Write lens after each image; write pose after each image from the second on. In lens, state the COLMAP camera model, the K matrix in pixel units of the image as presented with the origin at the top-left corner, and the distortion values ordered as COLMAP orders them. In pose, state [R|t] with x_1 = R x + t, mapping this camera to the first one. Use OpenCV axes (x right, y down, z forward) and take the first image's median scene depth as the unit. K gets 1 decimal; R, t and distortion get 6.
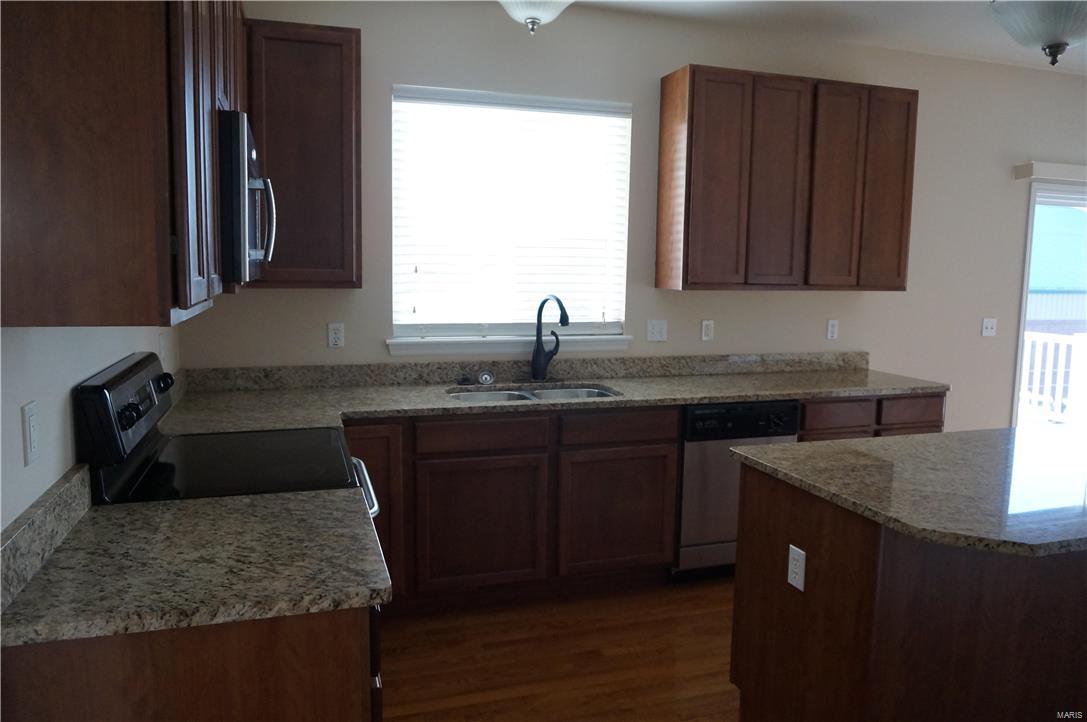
lens RADIAL K [[763.9, 0, 545.7], [0, 763.9, 342.8], [0, 0, 1]] dist [-0.005714, -0.001089]
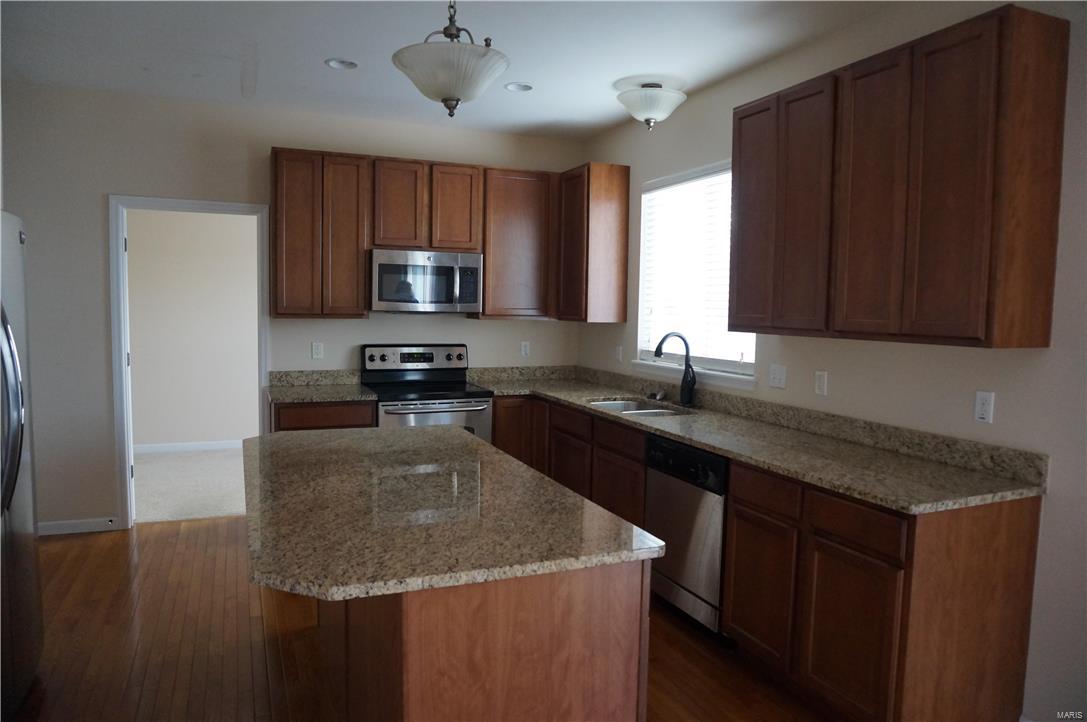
lens RADIAL K [[743.0, 0, 543.5], [0, 743.0, 361.0], [0, 0, 1]] dist [-0.033871, 0.004847]
pose [[0.066032, 0.058695, -0.996090, 1.057145], [-0.116165, 0.991933, 0.050749, -0.047482], [0.991033, 0.112360, 0.072317, 0.663362]]
